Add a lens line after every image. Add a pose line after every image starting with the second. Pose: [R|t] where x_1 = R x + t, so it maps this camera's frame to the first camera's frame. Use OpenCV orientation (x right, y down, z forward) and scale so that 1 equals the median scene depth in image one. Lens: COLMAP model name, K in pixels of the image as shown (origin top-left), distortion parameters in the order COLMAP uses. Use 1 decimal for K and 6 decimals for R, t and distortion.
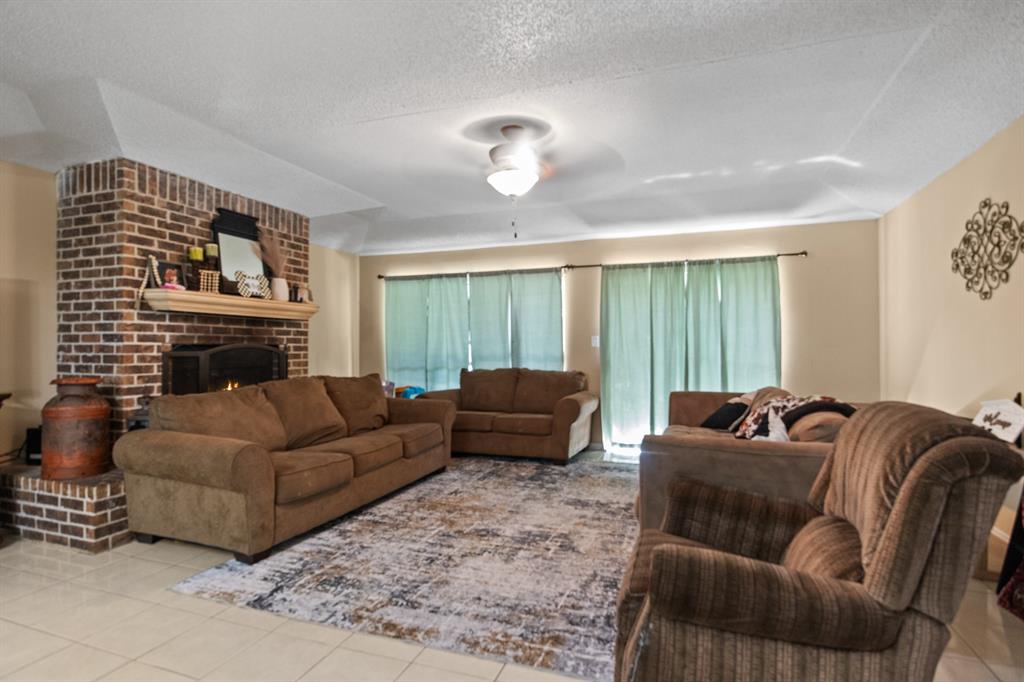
lens RADIAL K [[521.3, 0, 518.8], [0, 521.3, 347.6], [0, 0, 1]] dist [-0.005092, -0.000891]
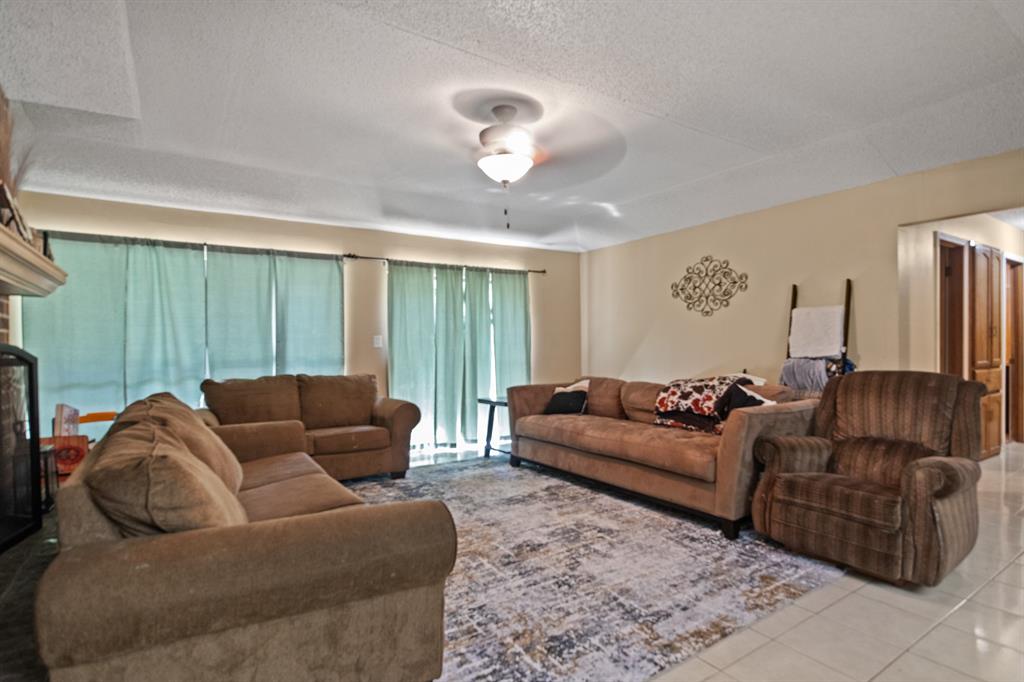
lens RADIAL K [[521.3, 0, 518.8], [0, 521.3, 347.6], [0, 0, 1]] dist [-0.005092, -0.000891]
pose [[0.600358, -0.006783, 0.799703, -0.819354], [0.011958, 0.999928, -0.000497, 0.004798], [-0.799642, 0.009861, 0.600396, 0.468320]]
